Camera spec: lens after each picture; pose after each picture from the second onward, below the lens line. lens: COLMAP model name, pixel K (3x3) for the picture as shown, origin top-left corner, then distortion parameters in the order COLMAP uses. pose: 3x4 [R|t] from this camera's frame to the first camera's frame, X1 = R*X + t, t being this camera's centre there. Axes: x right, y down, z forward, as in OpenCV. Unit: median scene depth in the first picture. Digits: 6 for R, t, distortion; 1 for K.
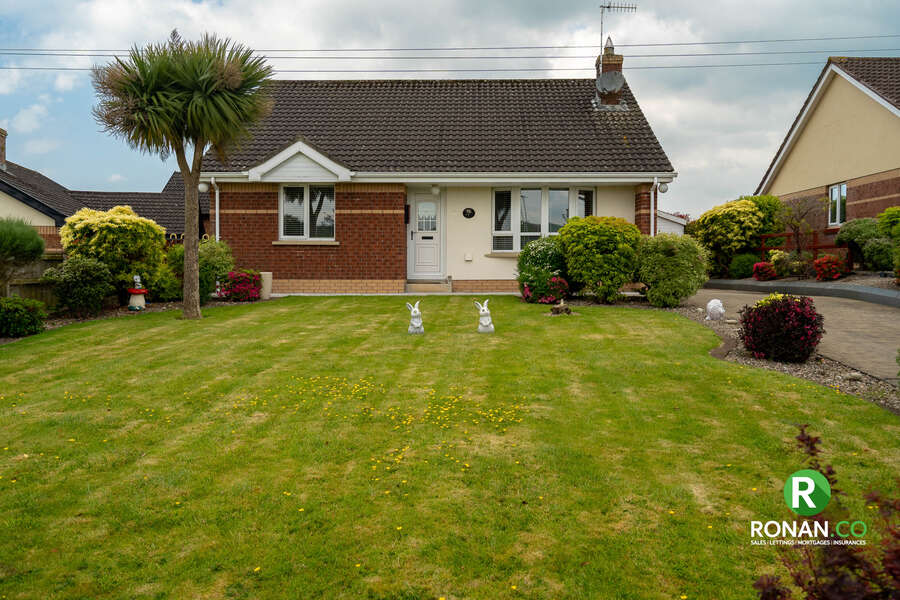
lens RADIAL K [[777.6, 0, 450.0], [0, 777.6, 300.0], [0, 0, 1]] dist [0.004618, -0.007312]
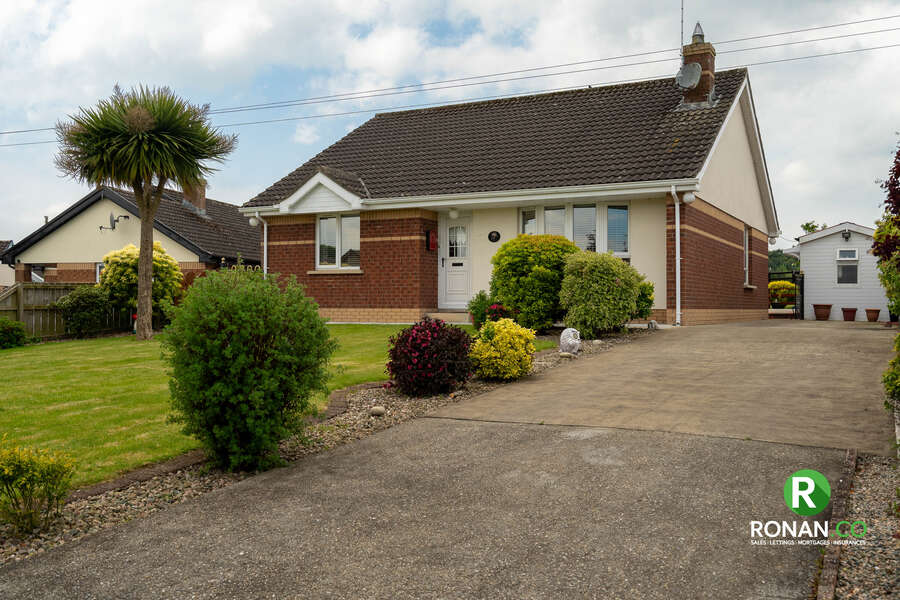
lens RADIAL K [[835.4, 0, 450.0], [0, 835.4, 300.0], [0, 0, 1]] dist [0.007130, -0.004242]
pose [[0.896839, -0.001980, -0.442353, 0.426661], [-0.018393, 0.998958, -0.041762, 0.005476], [0.441975, 0.045590, 0.895868, 0.097197]]
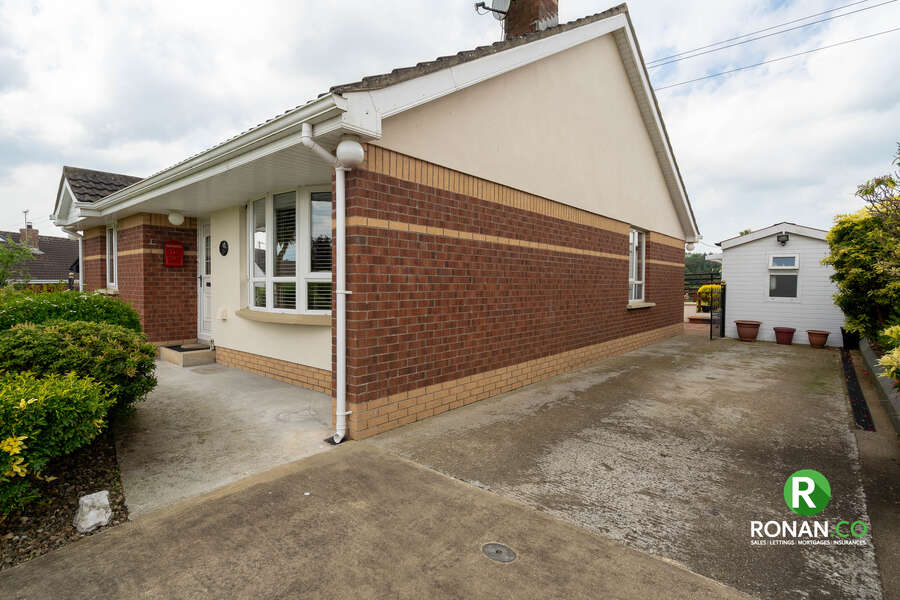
lens RADIAL K [[437.1, 0, 451.2], [0, 437.1, 294.5], [0, 0, 1]] dist [0.001656, 0.000330]
pose [[0.781220, 0.017441, -0.624013, 0.423191], [-0.025728, 0.999660, -0.004270, -0.078278], [0.623726, 0.019391, 0.781403, 0.853746]]
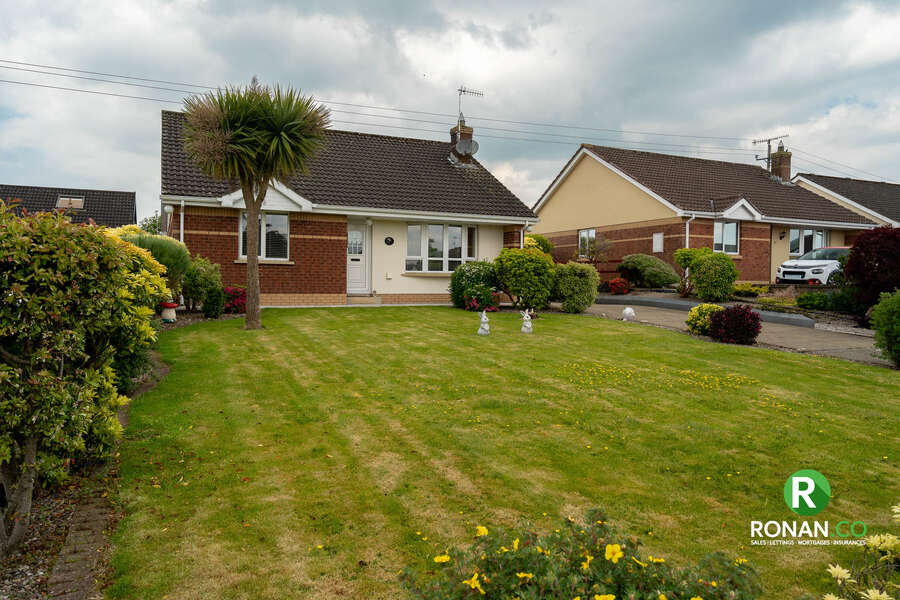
lens RADIAL K [[653.5, 0, 450.0], [0, 653.5, 300.0], [0, 0, 1]] dist [0.002625, 0.000295]
pose [[0.894295, -0.004356, 0.447457, -0.373065], [0.011153, 0.999859, -0.012556, -0.001824], [-0.447339, 0.016219, 0.894217, 0.009246]]
